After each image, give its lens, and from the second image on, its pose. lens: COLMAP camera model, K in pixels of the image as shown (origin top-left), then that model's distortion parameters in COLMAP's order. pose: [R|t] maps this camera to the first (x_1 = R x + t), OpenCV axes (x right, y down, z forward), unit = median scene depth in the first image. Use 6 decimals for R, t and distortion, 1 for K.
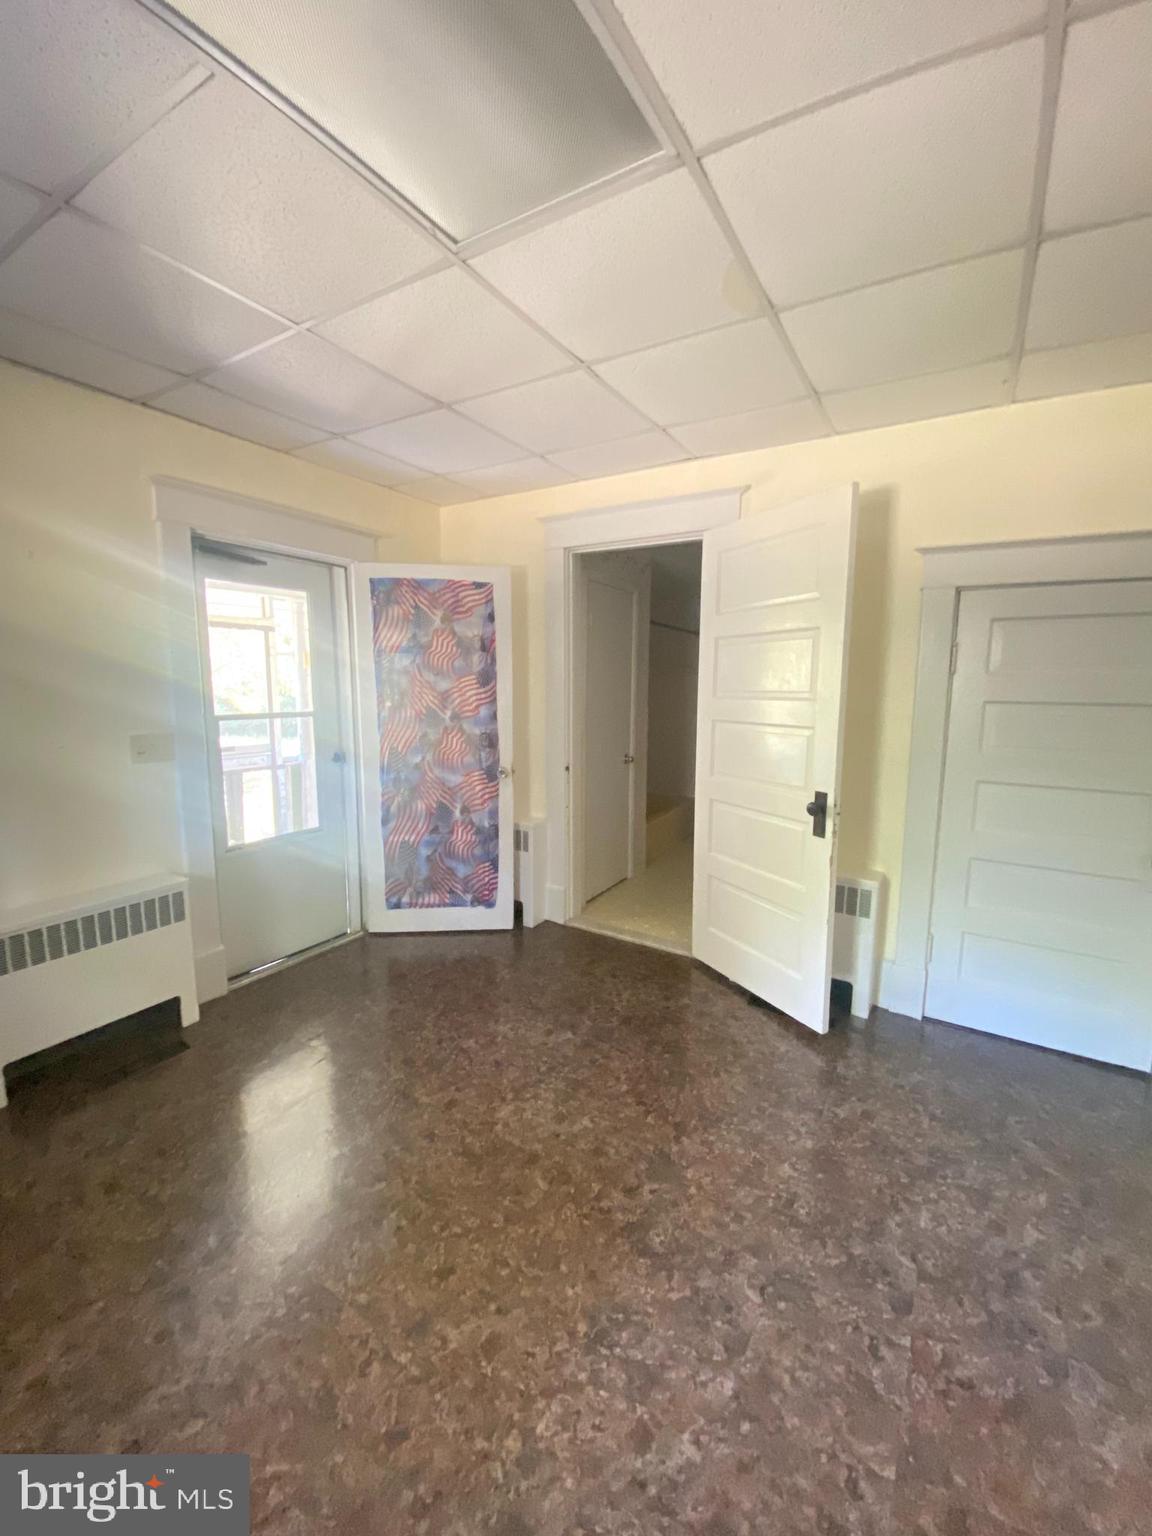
lens RADIAL K [[628.0, 0, 578.7], [0, 628.0, 767.7], [0, 0, 1]] dist [-0.025704, -0.000483]
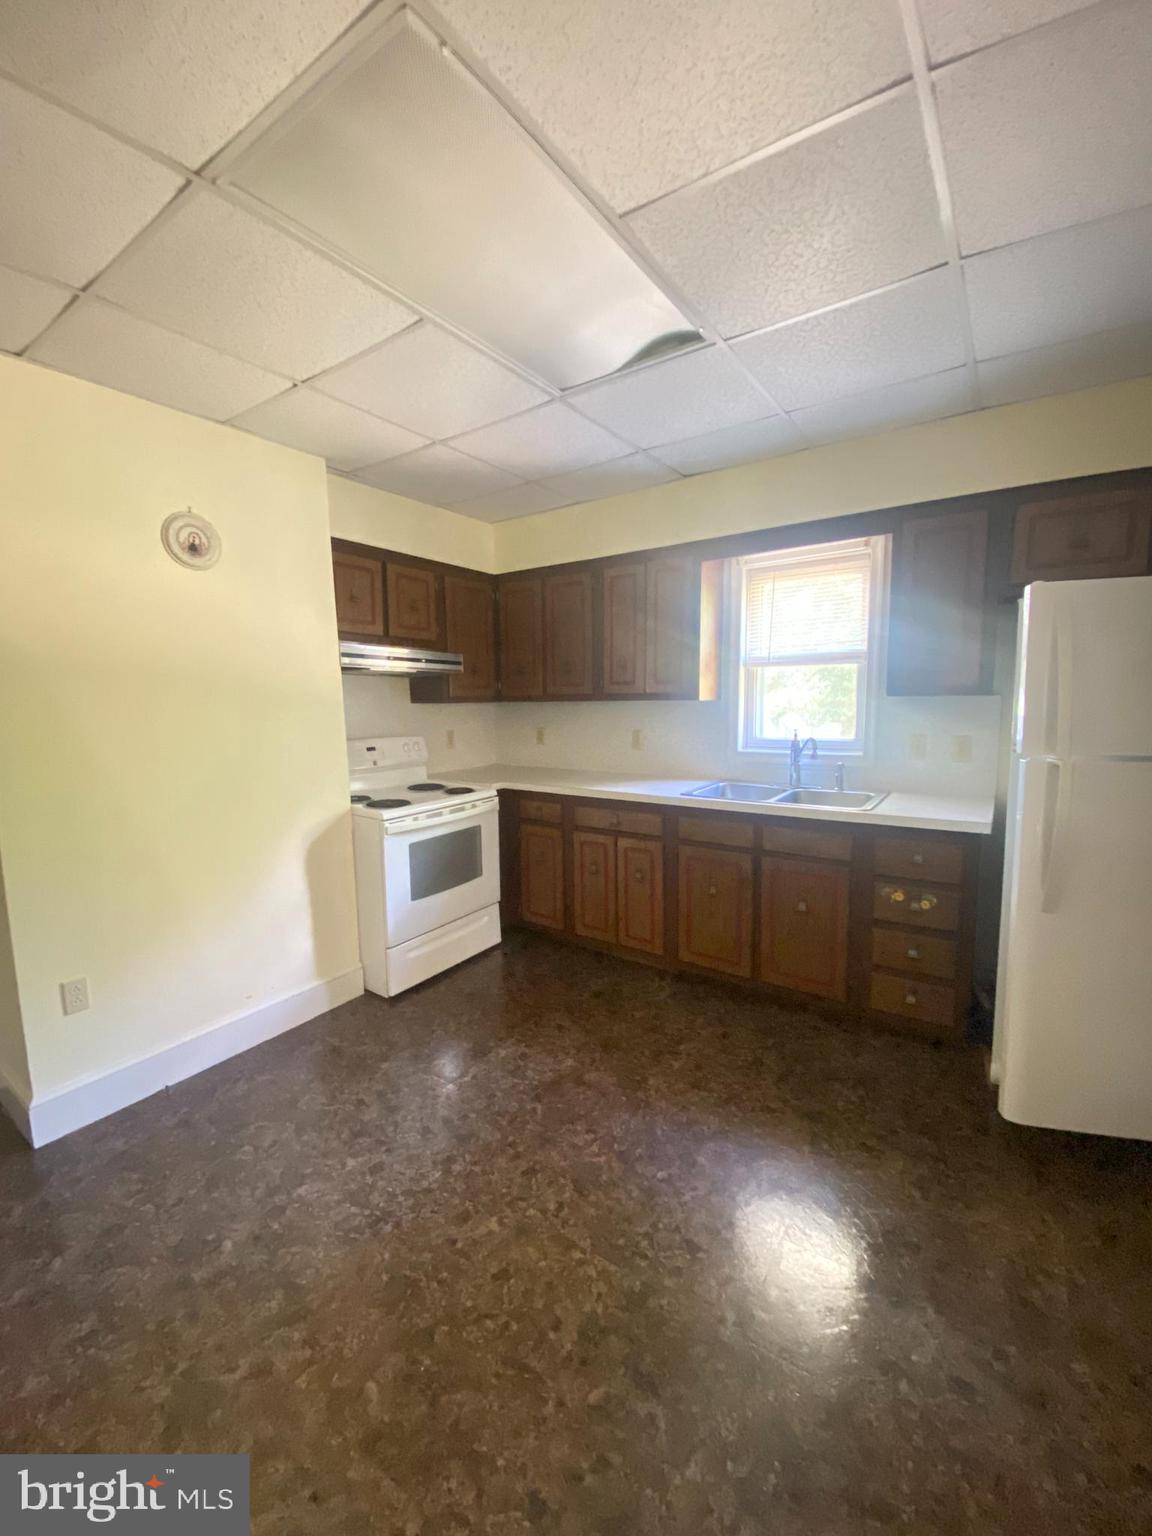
lens RADIAL K [[628.0, 0, 580.6], [0, 628.0, 766.2], [0, 0, 1]] dist [-0.025704, -0.000483]
pose [[-0.998502, -0.004871, 0.054493, -0.425692], [0.008609, 0.969630, 0.244423, -0.254458], [-0.054028, 0.244526, -0.968136, 1.896919]]
